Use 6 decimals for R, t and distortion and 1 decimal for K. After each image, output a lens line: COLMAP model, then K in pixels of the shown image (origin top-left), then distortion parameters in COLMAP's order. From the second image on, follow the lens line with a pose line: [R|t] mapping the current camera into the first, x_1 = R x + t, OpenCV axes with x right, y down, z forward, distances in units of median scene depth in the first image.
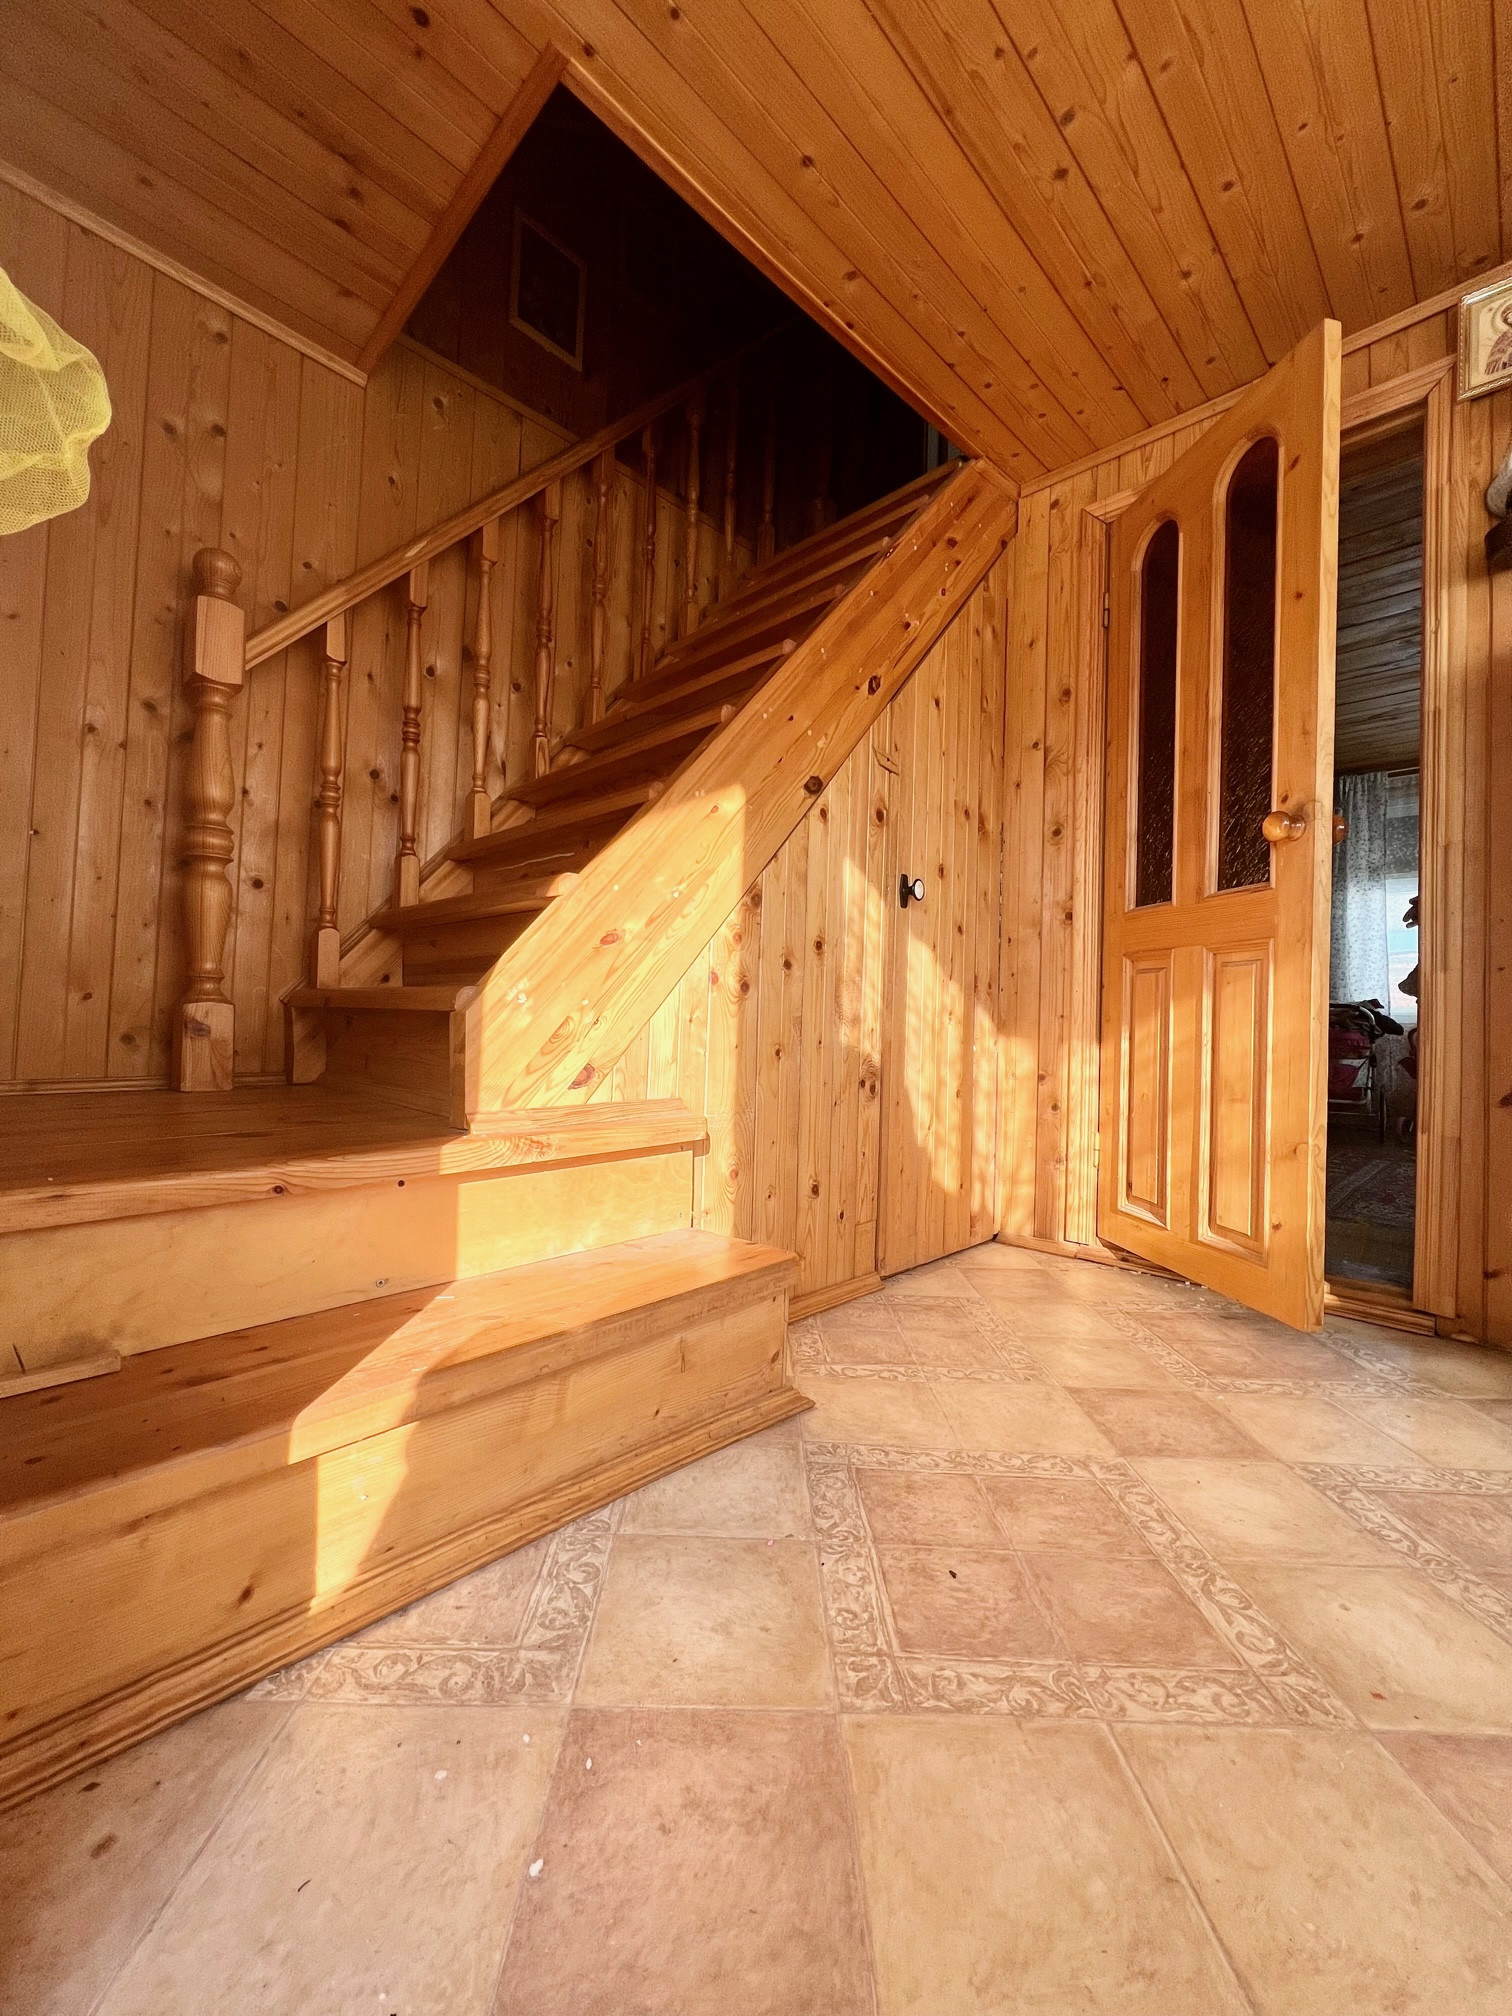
lens RADIAL K [[801.9, 0, 758.9], [0, 801.9, 1003.4], [0, 0, 1]] dist [-0.002472, 0.000649]
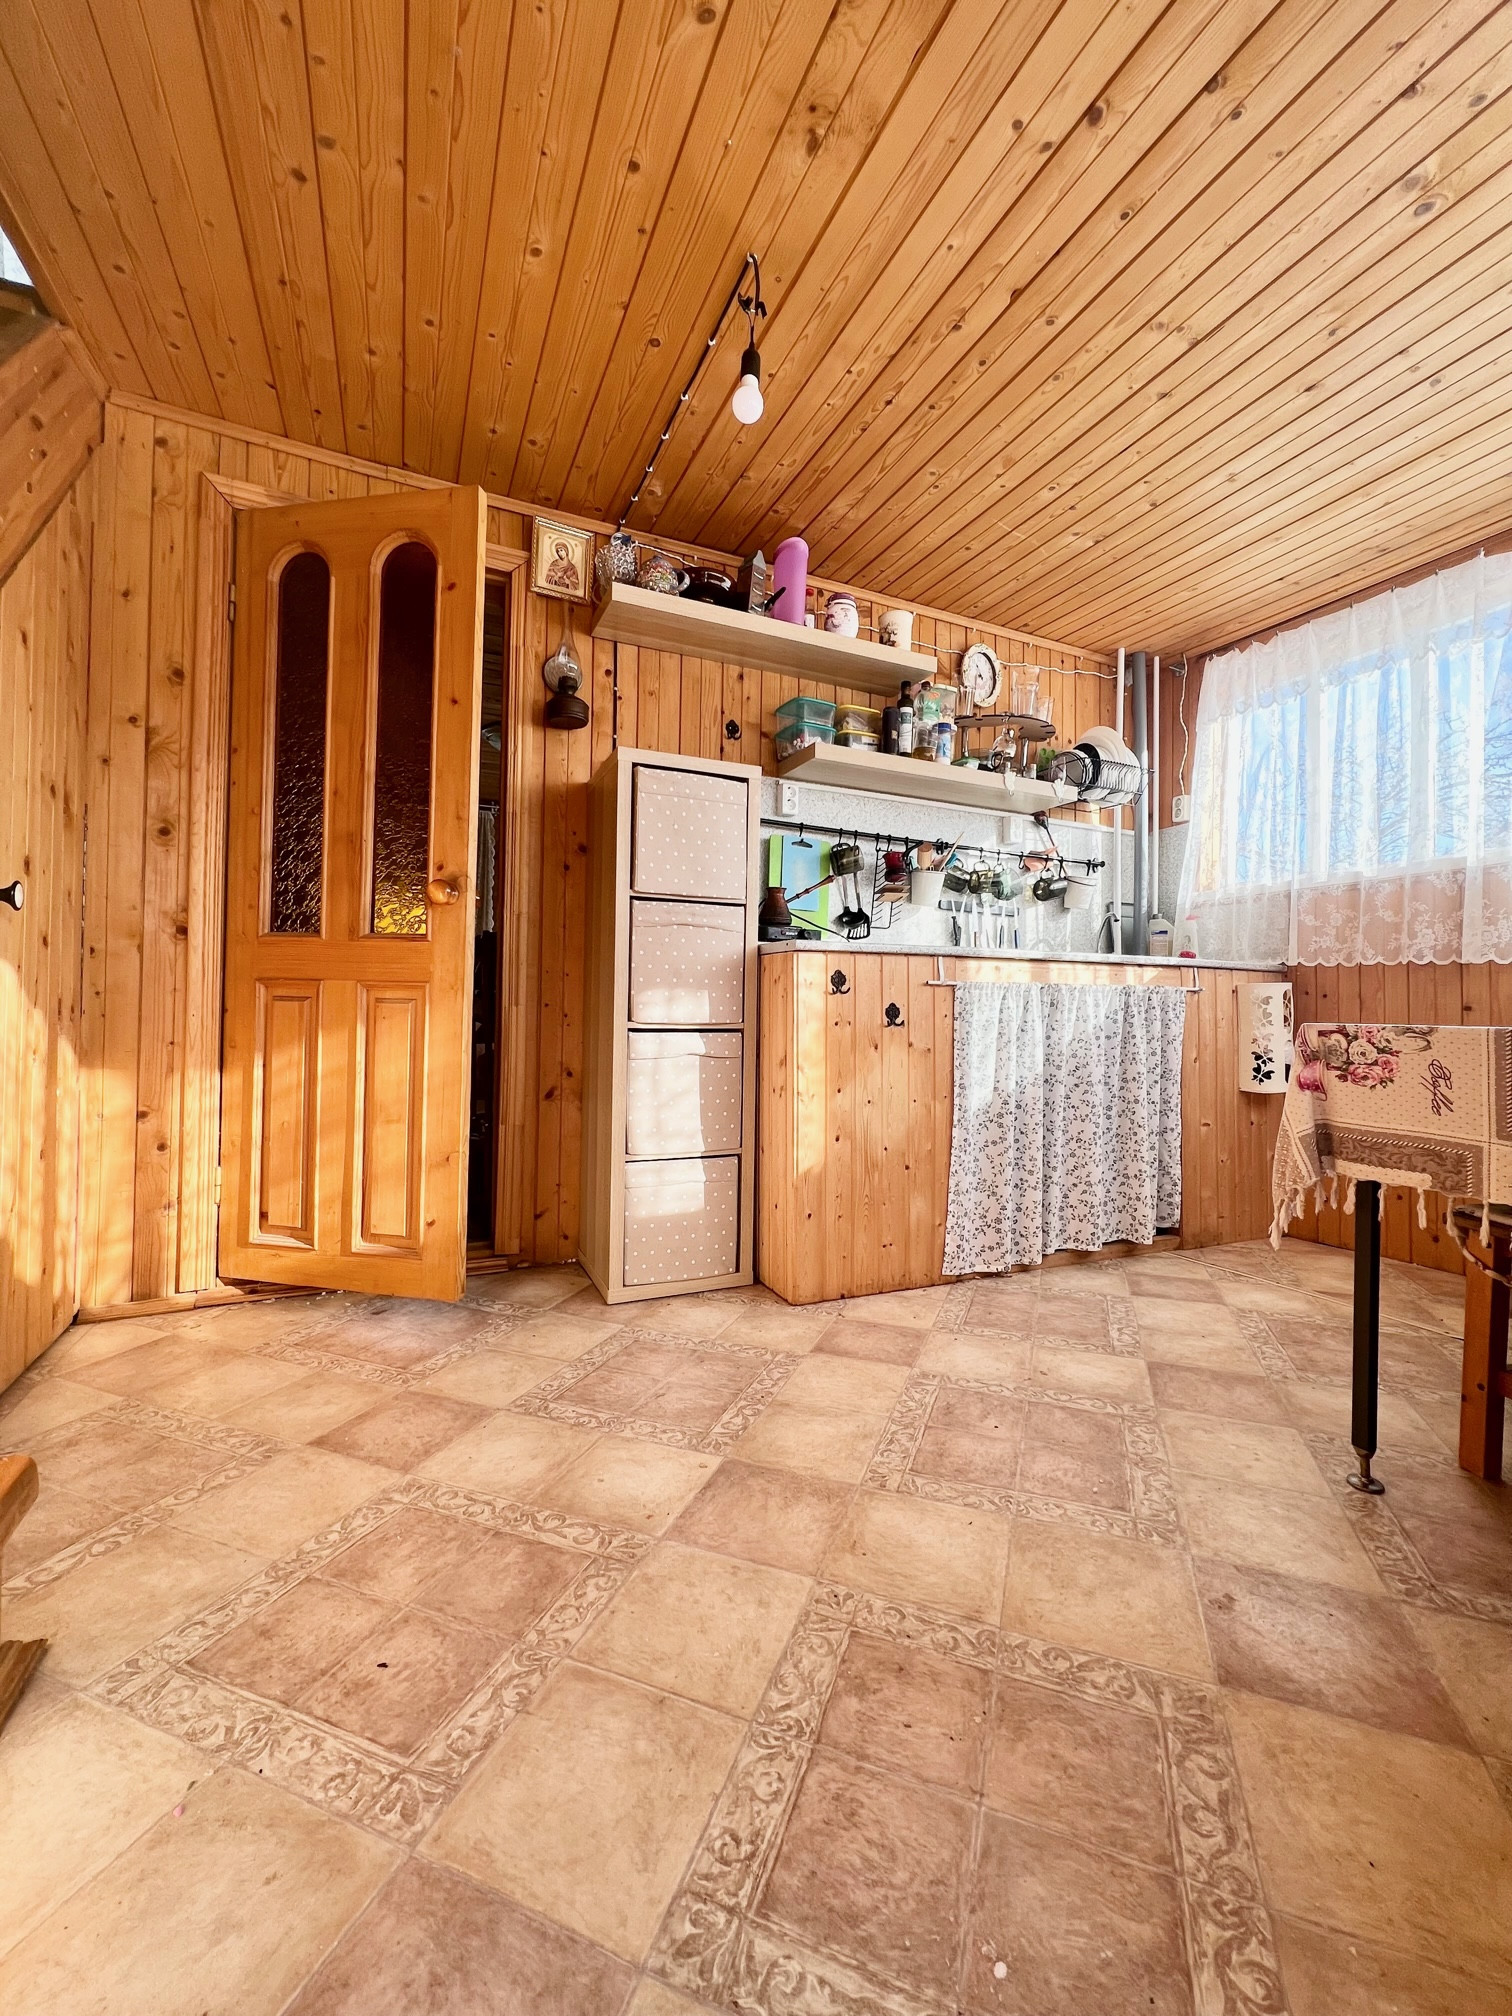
lens RADIAL K [[801.9, 0, 758.9], [0, 801.9, 1003.4], [0, 0, 1]] dist [-0.002472, 0.000649]
pose [[0.369058, -0.016923, 0.929252, -0.266107], [-0.027883, 0.999183, 0.029271, -0.093956], [-0.928988, -0.036713, 0.368284, 0.101434]]
